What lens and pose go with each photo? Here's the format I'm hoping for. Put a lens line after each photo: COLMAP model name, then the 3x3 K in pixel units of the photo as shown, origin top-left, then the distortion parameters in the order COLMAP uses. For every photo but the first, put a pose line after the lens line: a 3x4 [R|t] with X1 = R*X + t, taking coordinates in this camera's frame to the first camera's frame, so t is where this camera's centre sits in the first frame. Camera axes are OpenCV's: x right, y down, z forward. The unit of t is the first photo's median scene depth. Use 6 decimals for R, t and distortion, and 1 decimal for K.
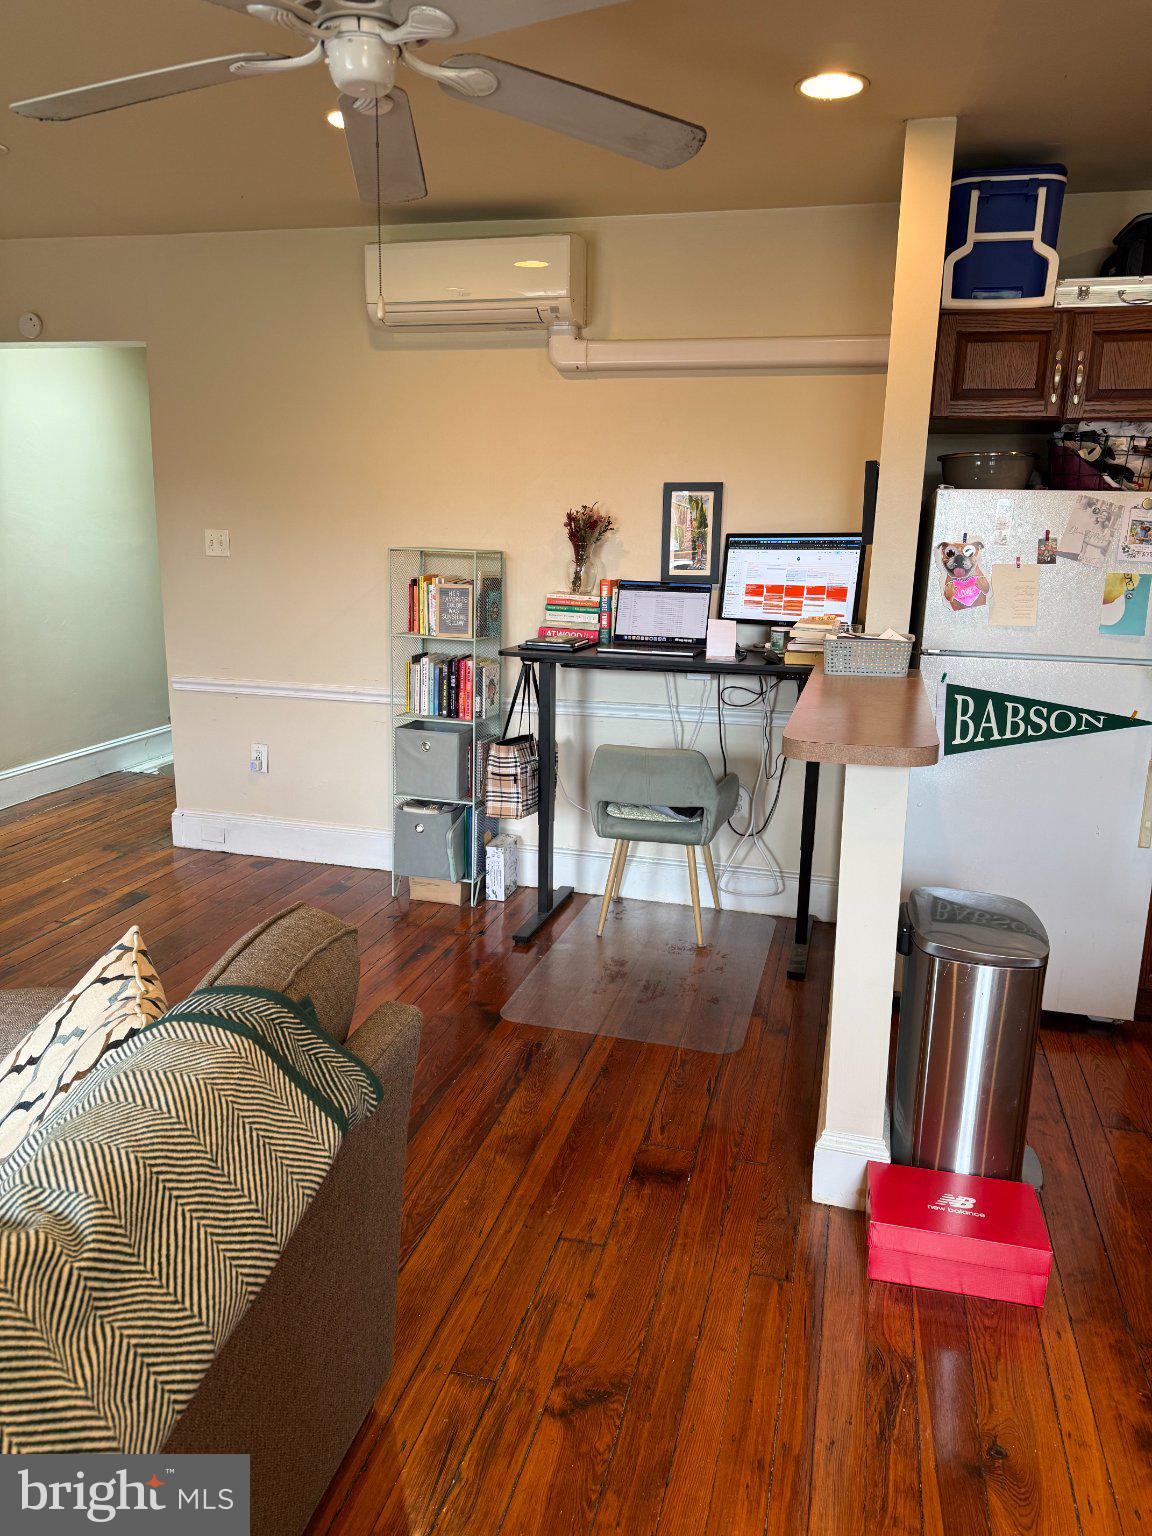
lens RADIAL K [[1096.3, 0, 600.1], [0, 1096.3, 764.7], [0, 0, 1]] dist [0.065985, -0.078367]
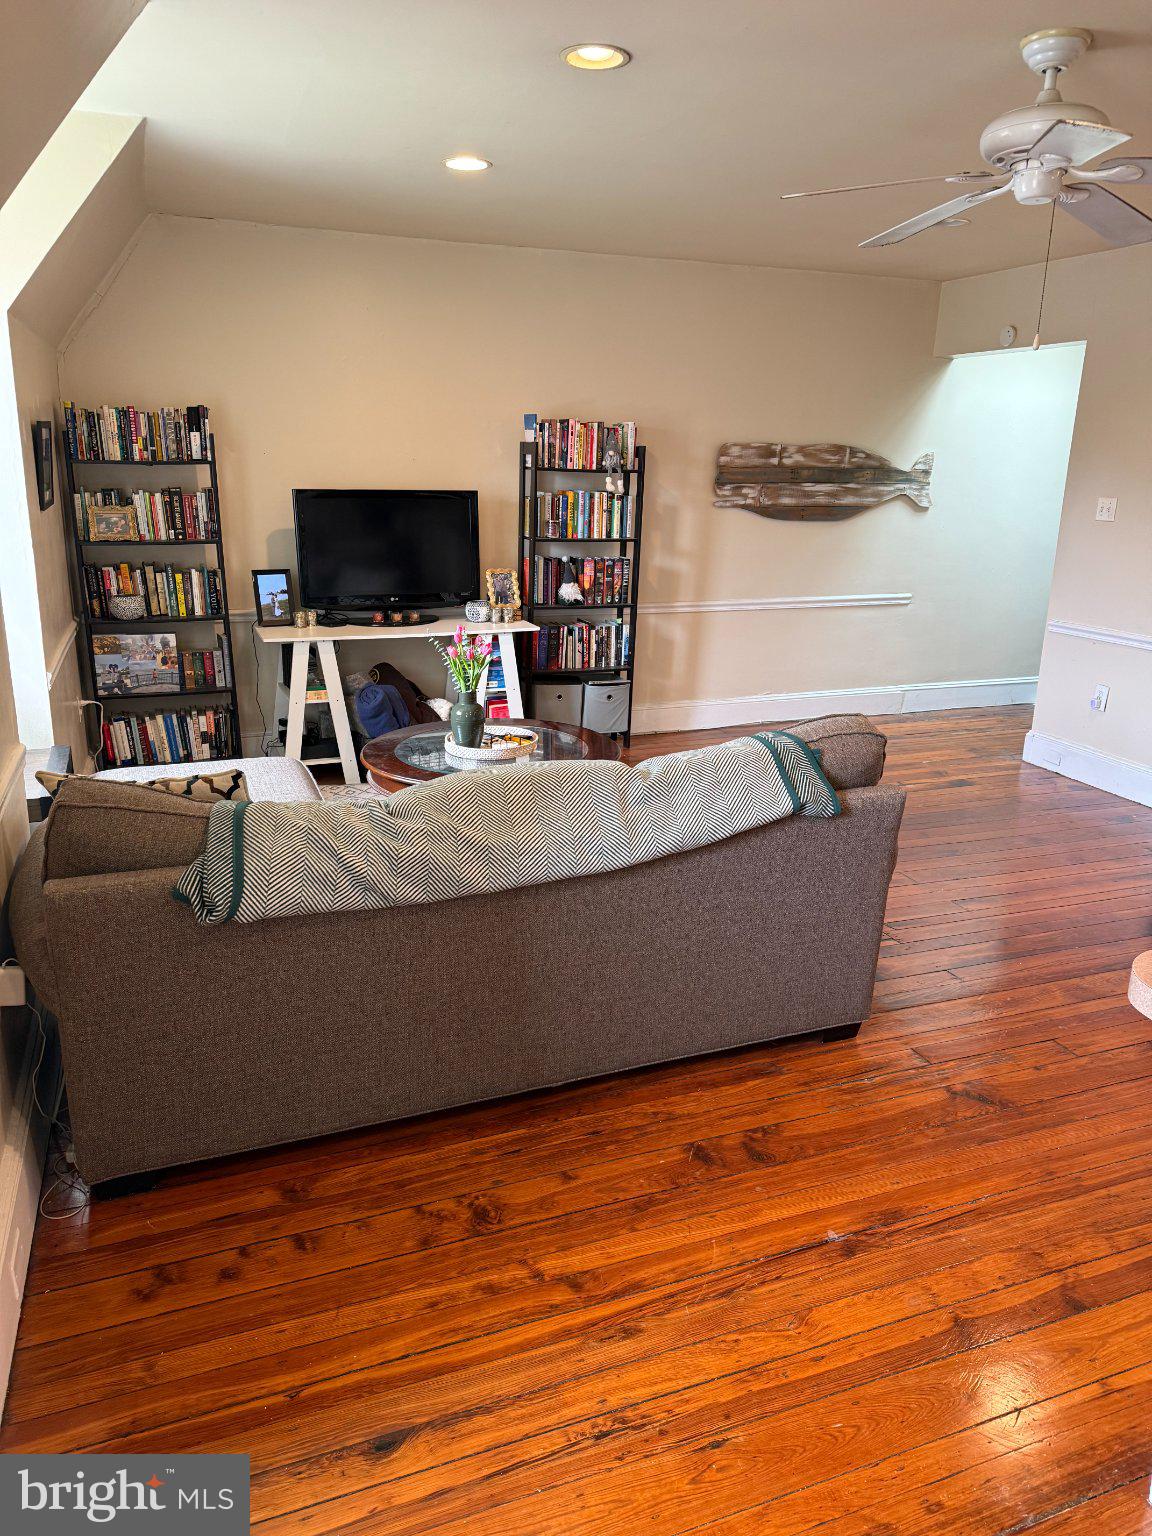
lens RADIAL K [[1096.3, 0, 572.4], [0, 1096.3, 767.8], [0, 0, 1]] dist [0.065985, -0.078367]
pose [[0.586378, 0.209995, -0.782345, 0.298597], [-0.188702, 0.974653, 0.120180, 0.031104], [0.787752, 0.077159, 0.611141, -0.139816]]
